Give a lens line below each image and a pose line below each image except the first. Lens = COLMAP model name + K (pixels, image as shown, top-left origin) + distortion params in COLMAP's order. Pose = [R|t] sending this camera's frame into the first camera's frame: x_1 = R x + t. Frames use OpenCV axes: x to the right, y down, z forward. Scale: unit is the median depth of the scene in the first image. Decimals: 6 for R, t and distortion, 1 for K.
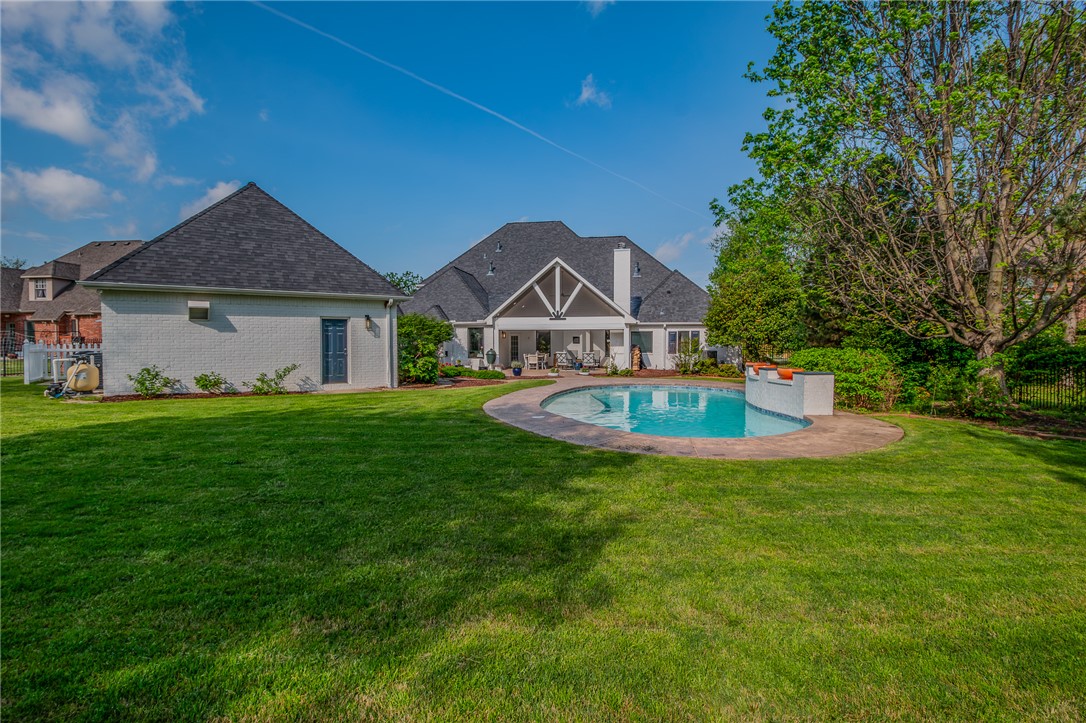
lens RADIAL K [[496.4, 0, 546.7], [0, 496.4, 355.4], [0, 0, 1]] dist [-0.002236, -0.000576]
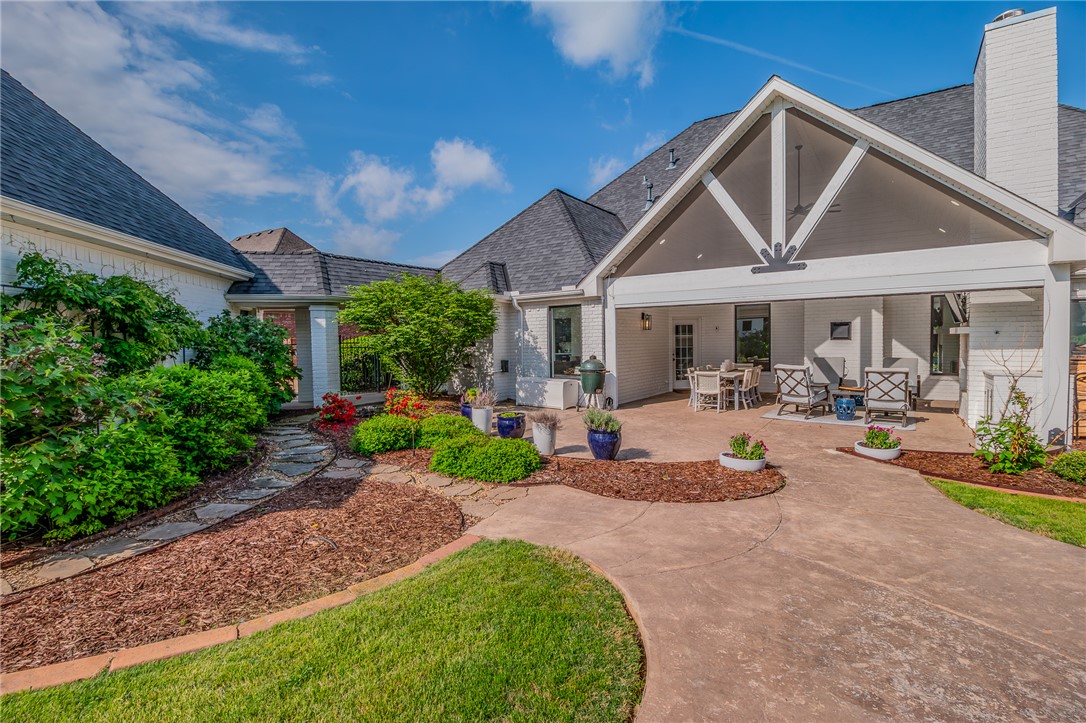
lens RADIAL K [[512.6, 0, 540.5], [0, 512.6, 357.6], [0, 0, 1]] dist [-0.001852, -0.000387]
pose [[0.894068, 0.001388, -0.447929, 0.033567], [0.002607, 0.999962, 0.008302, -0.015883], [0.447924, -0.008590, 0.894031, 0.612898]]
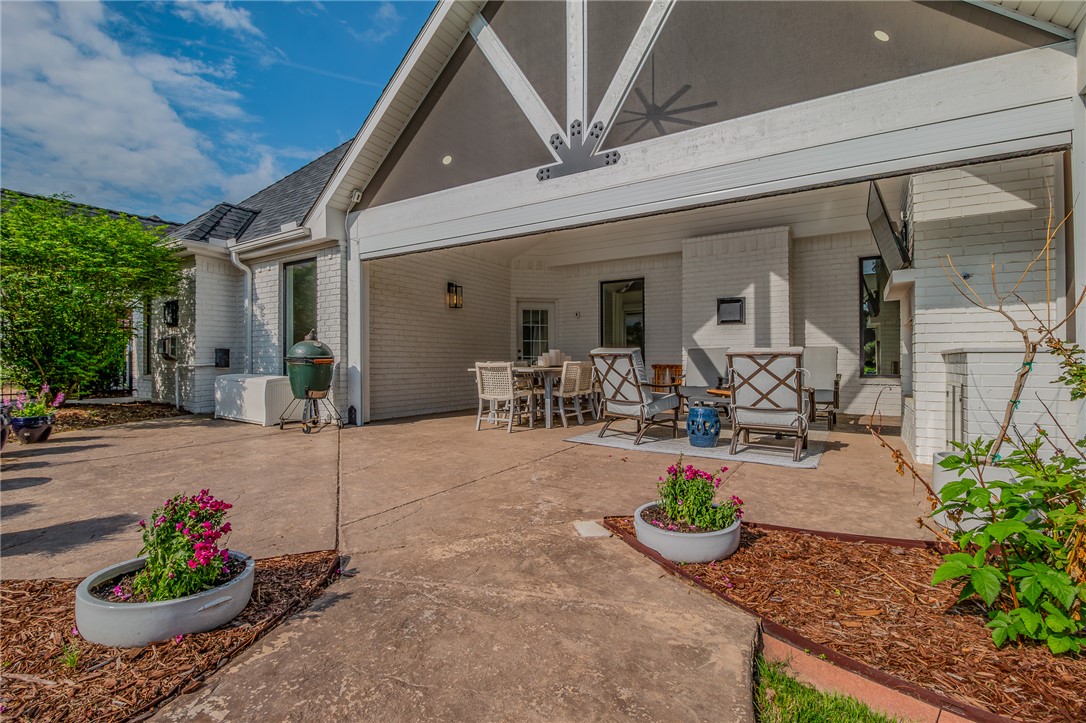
lens RADIAL K [[496.4, 0, 546.7], [0, 496.4, 355.4], [0, 0, 1]] dist [-0.002236, -0.000576]
pose [[0.917008, -0.007378, -0.398800, 0.084619], [-0.010647, 0.999020, -0.042964, 0.004908], [0.398726, 0.043644, 0.916031, 0.825854]]
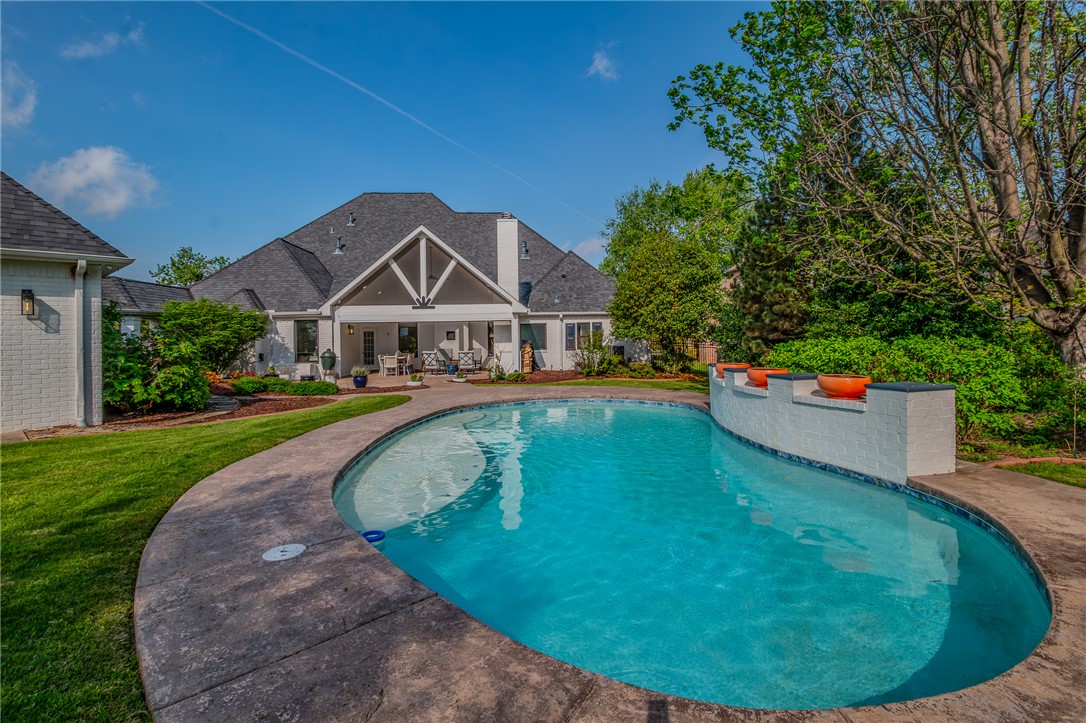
lens RADIAL K [[502.6, 0, 547.6], [0, 502.6, 329.3], [0, 0, 1]] dist [-0.001318, -0.000180]
pose [[0.972768, -0.011427, 0.231500, 0.028020], [0.022402, 0.998743, -0.044833, -0.002354], [-0.230696, 0.048798, 0.971801, 0.220315]]
